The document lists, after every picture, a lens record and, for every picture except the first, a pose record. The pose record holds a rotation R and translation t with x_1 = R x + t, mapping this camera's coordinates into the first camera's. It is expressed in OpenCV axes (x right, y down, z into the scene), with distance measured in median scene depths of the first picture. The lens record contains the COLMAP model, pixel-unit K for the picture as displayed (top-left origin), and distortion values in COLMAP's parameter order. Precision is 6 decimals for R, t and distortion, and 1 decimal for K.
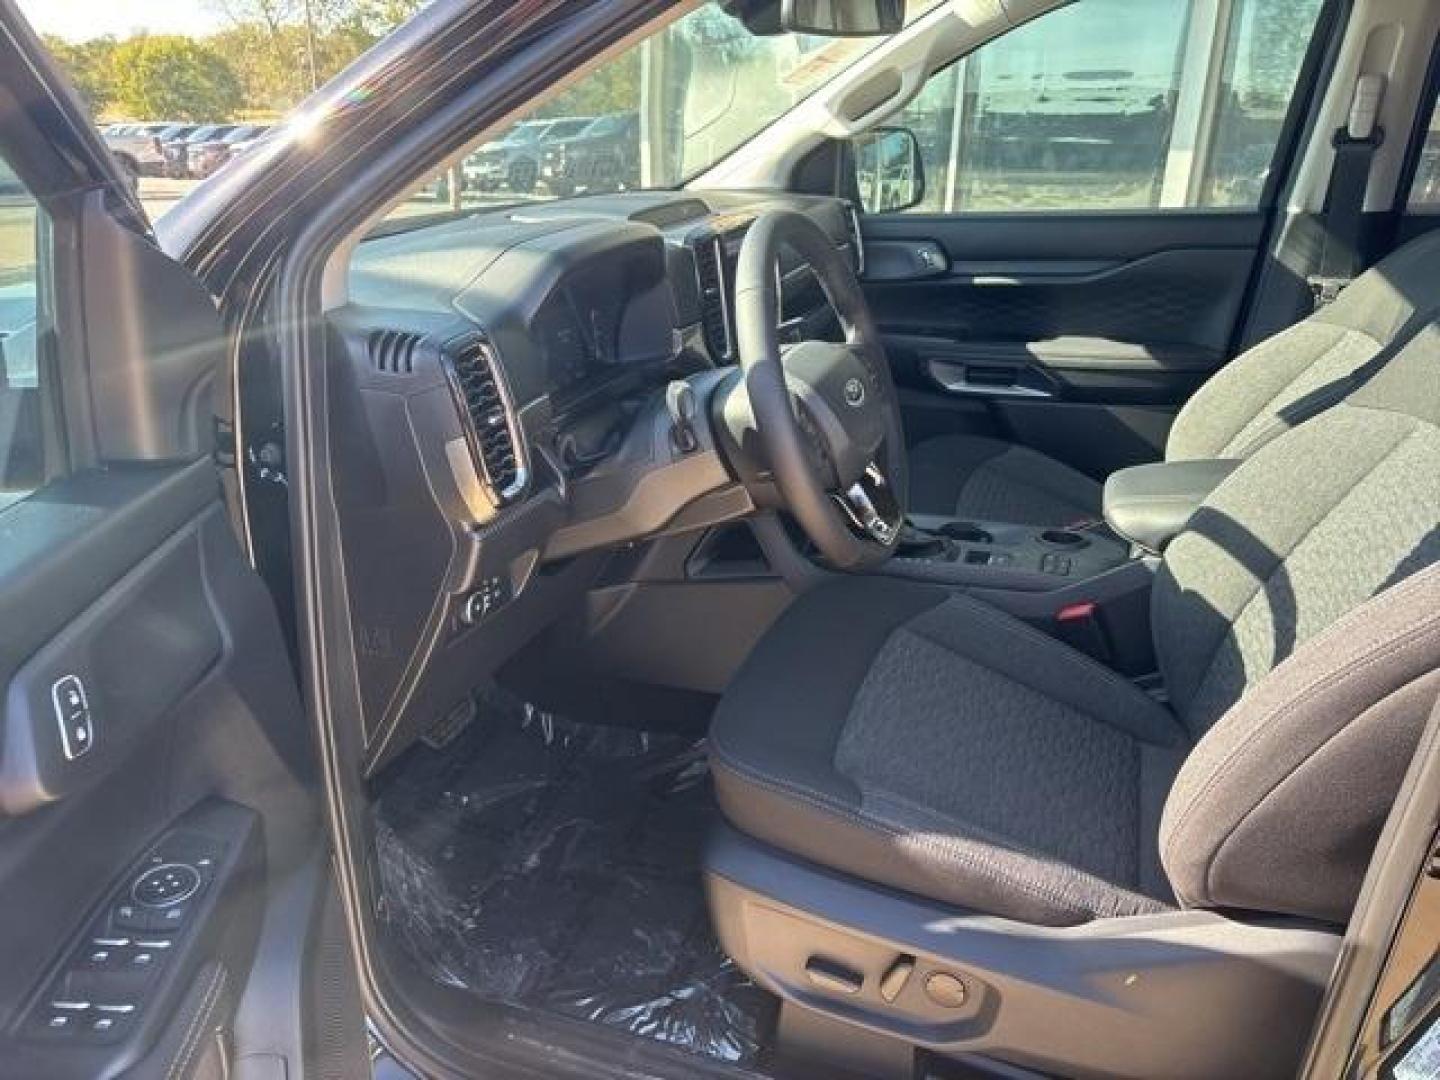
lens RADIAL K [[1065.0, 0, 722.3], [0, 1065.0, 535.1], [0, 0, 1]] dist [0.045895, -0.041629]
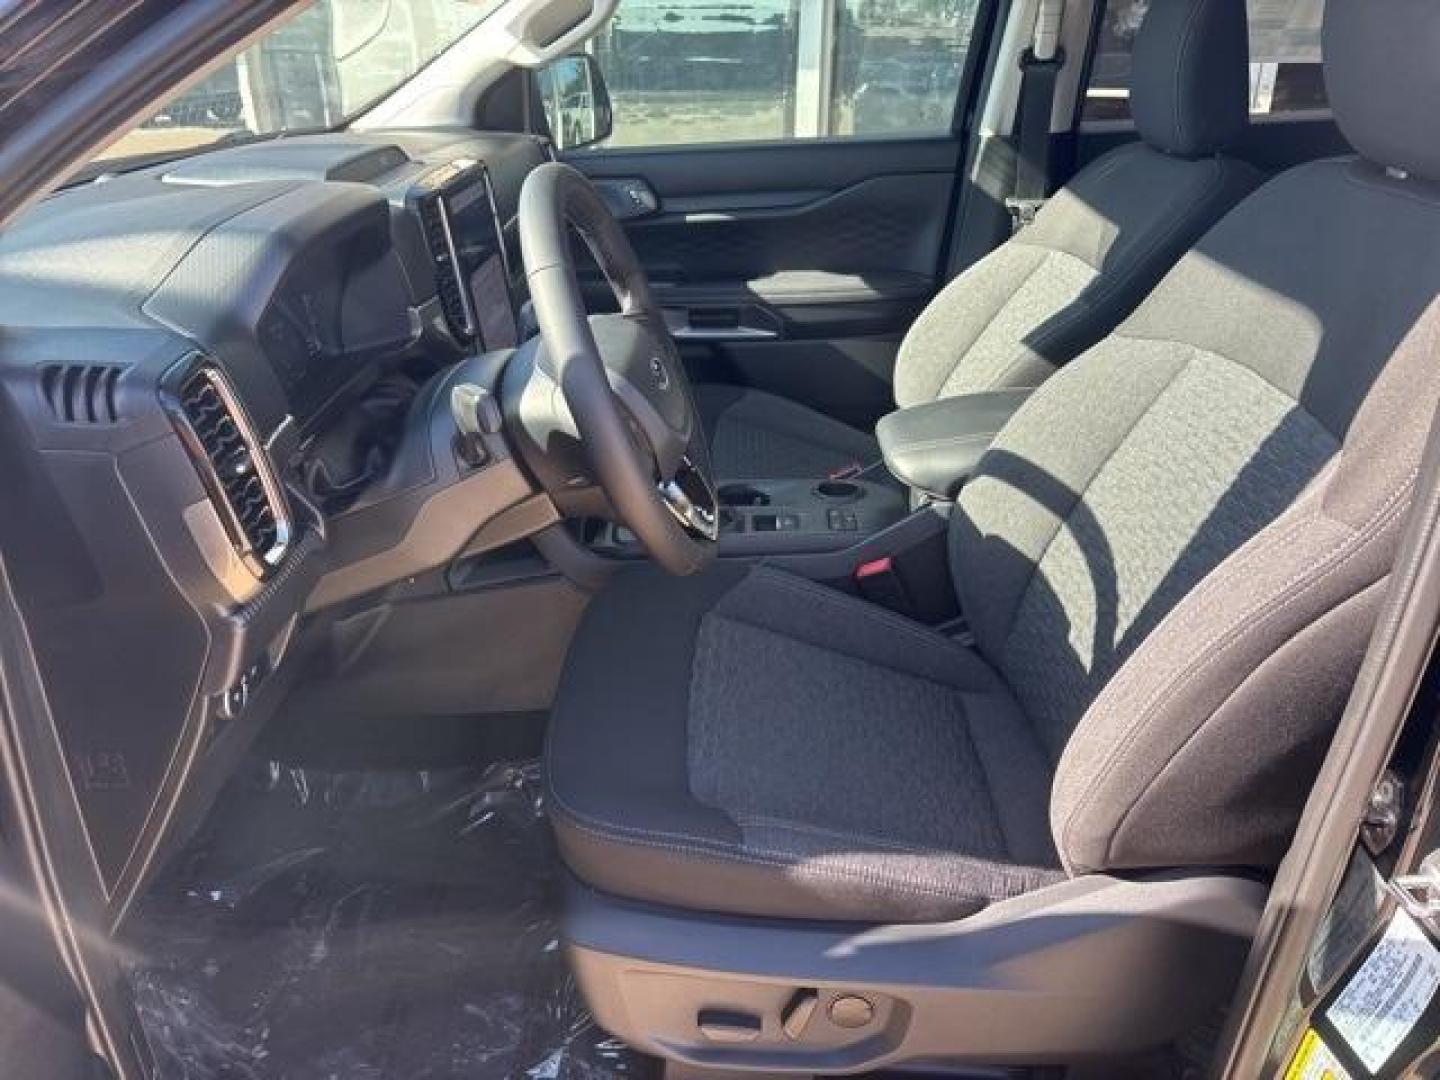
lens RADIAL K [[1074.6, 0, 720.4], [0, 1074.6, 539.0], [0, 0, 1]] dist [0.046460, -0.046617]
pose [[0.949650, -0.140193, 0.280197, -0.082385], [0.122329, 0.989232, 0.080348, -0.056209], [-0.288444, -0.042027, 0.956574, 0.119941]]
